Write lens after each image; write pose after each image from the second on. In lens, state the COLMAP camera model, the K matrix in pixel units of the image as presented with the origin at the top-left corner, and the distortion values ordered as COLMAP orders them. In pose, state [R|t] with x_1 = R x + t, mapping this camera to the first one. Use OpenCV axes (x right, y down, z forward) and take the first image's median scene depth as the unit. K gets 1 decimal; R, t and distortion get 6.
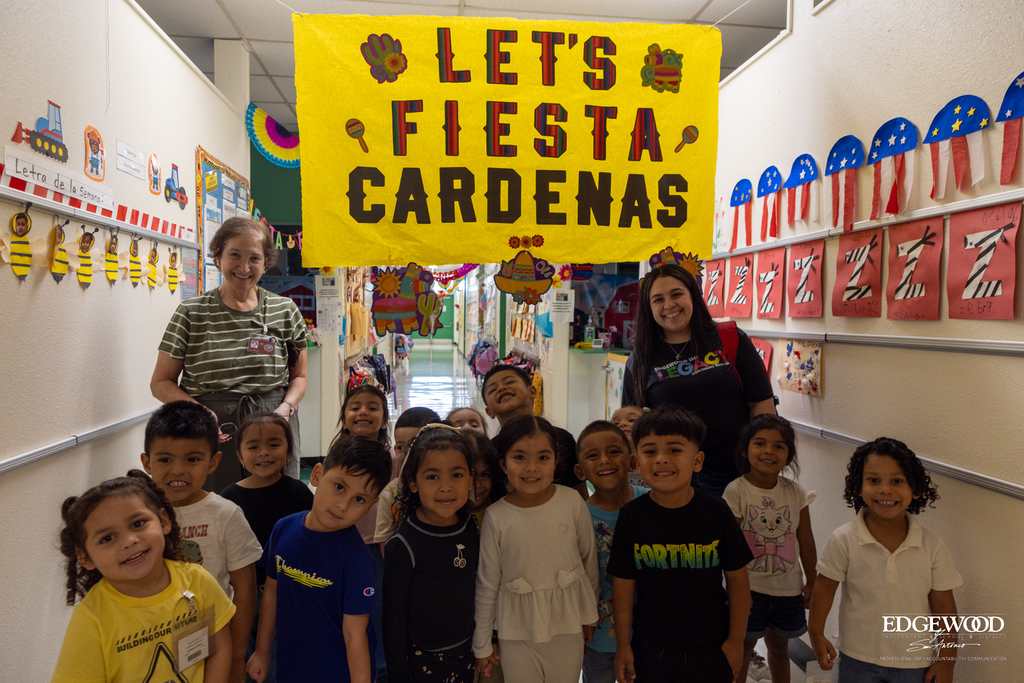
lens RADIAL K [[731.6, 0, 512.0], [0, 731.6, 341.5], [0, 0, 1]] dist [-0.000871, -0.000045]
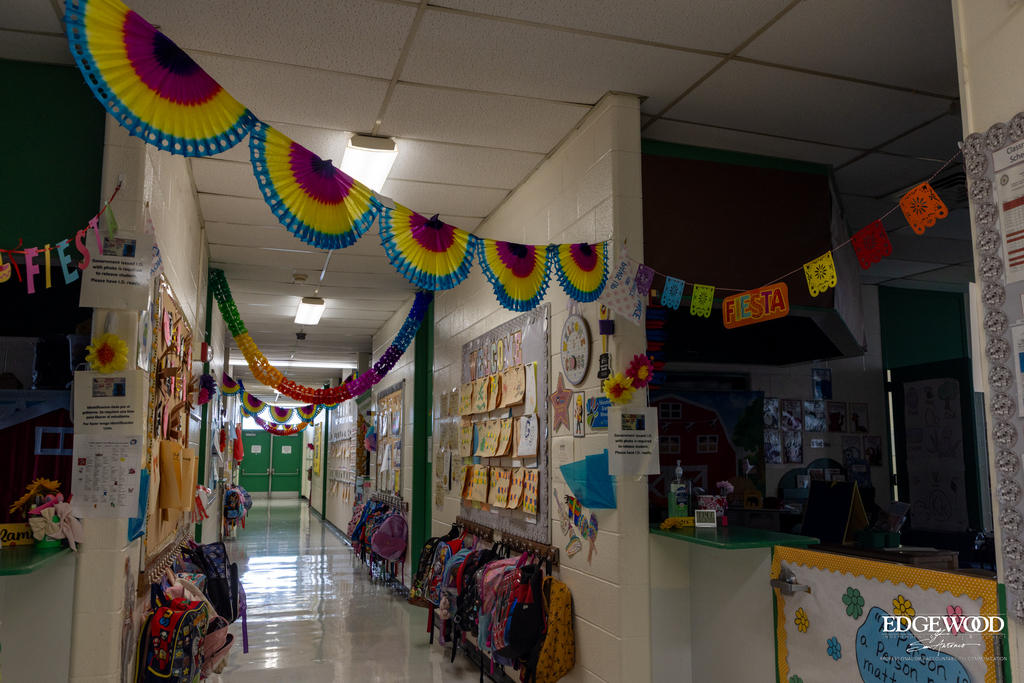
lens RADIAL K [[825.6, 0, 512.0], [0, 825.6, 341.5], [0, 0, 1]] dist [-0.006878, -0.004960]
pose [[0.981962, 0.013158, 0.188618, -0.098515], [0.019557, 0.985157, -0.170540, -0.019838], [-0.188062, 0.171153, 0.967129, 0.429113]]
